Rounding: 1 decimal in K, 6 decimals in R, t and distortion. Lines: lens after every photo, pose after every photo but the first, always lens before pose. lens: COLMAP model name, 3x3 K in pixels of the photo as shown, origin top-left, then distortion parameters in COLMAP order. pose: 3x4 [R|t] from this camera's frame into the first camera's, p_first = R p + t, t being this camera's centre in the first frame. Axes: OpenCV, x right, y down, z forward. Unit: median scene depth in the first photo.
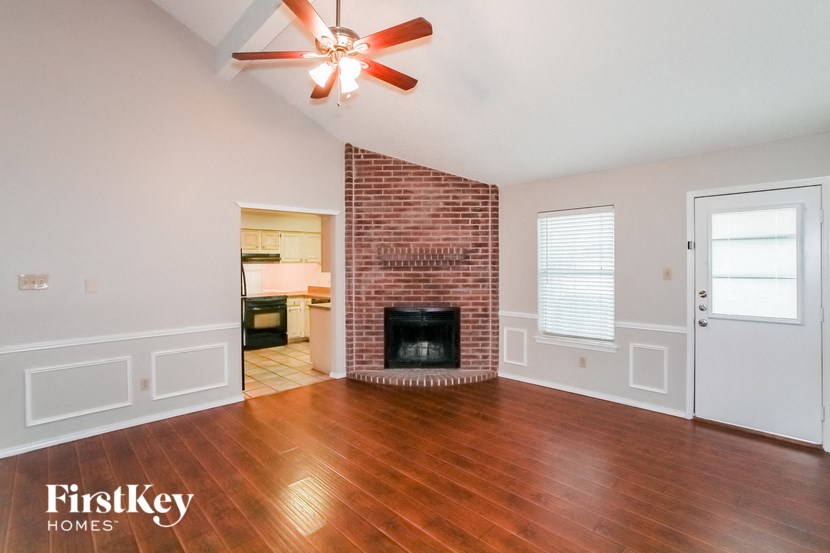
lens RADIAL K [[401.3, 0, 415.8], [0, 401.3, 258.0], [0, 0, 1]] dist [-0.054982, 0.046948]
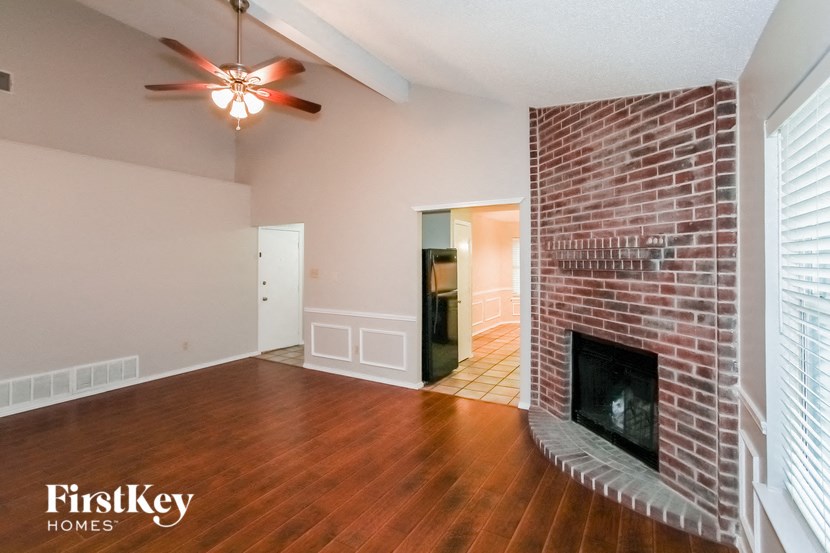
lens RADIAL K [[401.3, 0, 415.8], [0, 401.3, 258.0], [0, 0, 1]] dist [-0.054982, 0.046948]
pose [[0.278080, -0.001006, -0.960557, 0.501604], [0.005467, 0.999985, 0.000536, 0.001097], [0.960542, -0.005400, 0.278081, 0.572262]]
